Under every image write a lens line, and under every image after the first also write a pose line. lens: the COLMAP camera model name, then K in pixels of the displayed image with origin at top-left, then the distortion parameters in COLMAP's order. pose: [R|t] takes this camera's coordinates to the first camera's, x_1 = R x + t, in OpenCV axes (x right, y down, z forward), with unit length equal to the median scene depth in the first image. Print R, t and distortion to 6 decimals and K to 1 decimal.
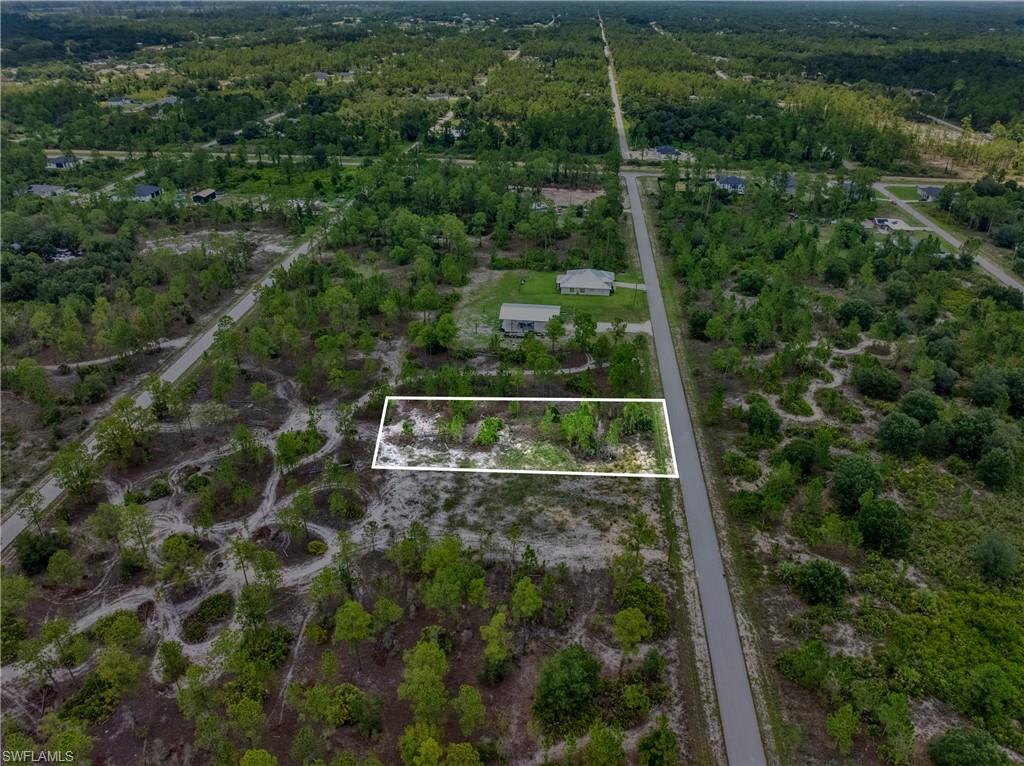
lens RADIAL K [[719.2, 0, 511.5], [0, 719.2, 384.2], [0, 0, 1]] dist [-0.040273, 0.006460]
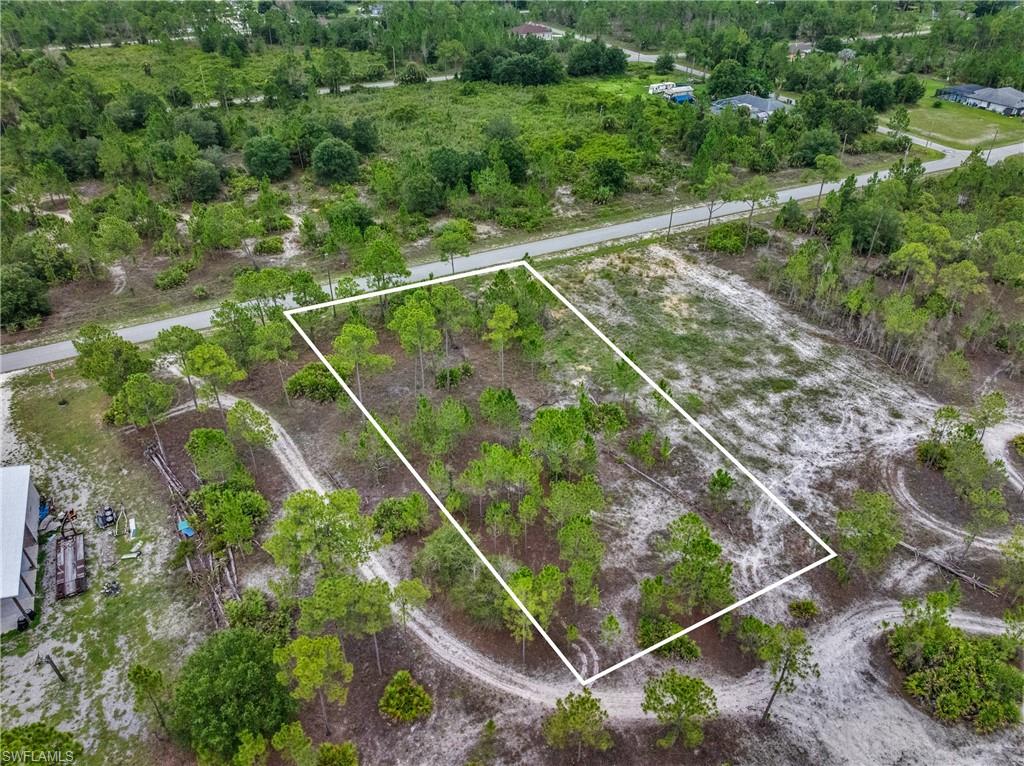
lens RADIAL K [[719.2, 0, 513.3], [0, 719.2, 380.9], [0, 0, 1]] dist [-0.040273, 0.006460]
pose [[-0.533232, -0.487898, 0.691099, -0.390995], [0.408510, 0.566868, 0.715388, -0.373705], [-0.740799, 0.663789, -0.102961, 1.241556]]
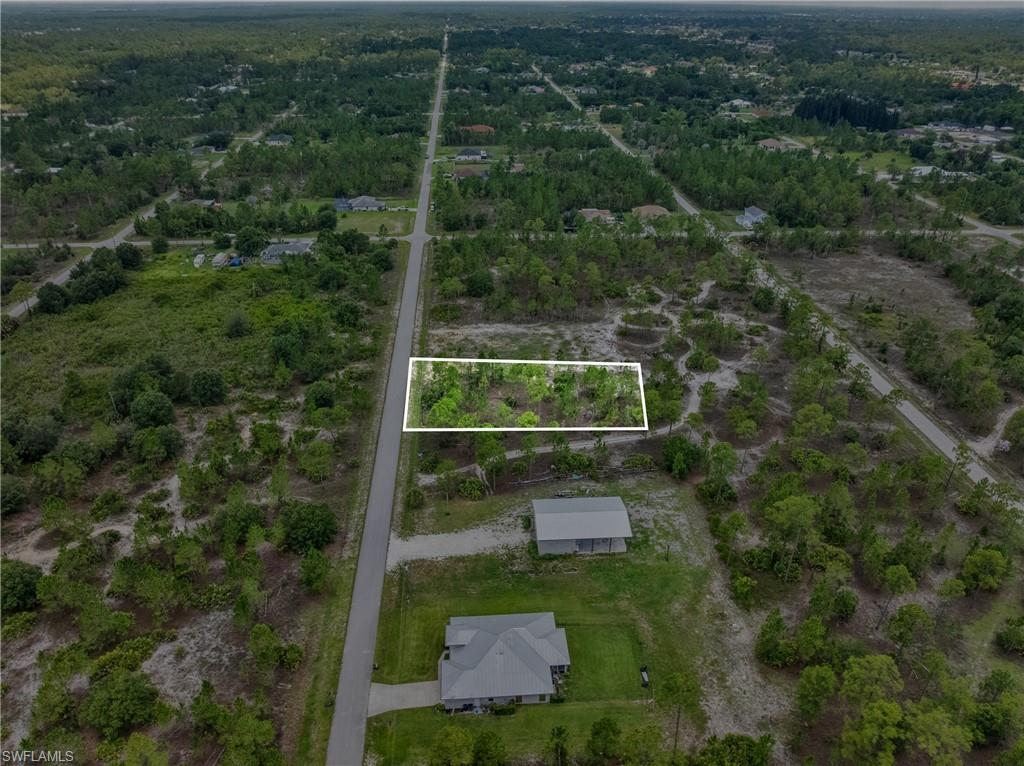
lens RADIAL K [[719.2, 0, 512.8], [0, 719.2, 383.0], [0, 0, 1]] dist [-0.040273, 0.006460]
pose [[-0.985678, 0.065476, -0.155406, 0.269407], [-0.096399, 0.537364, 0.837823, -1.053016], [0.138367, 0.840805, -0.523356, 1.861905]]
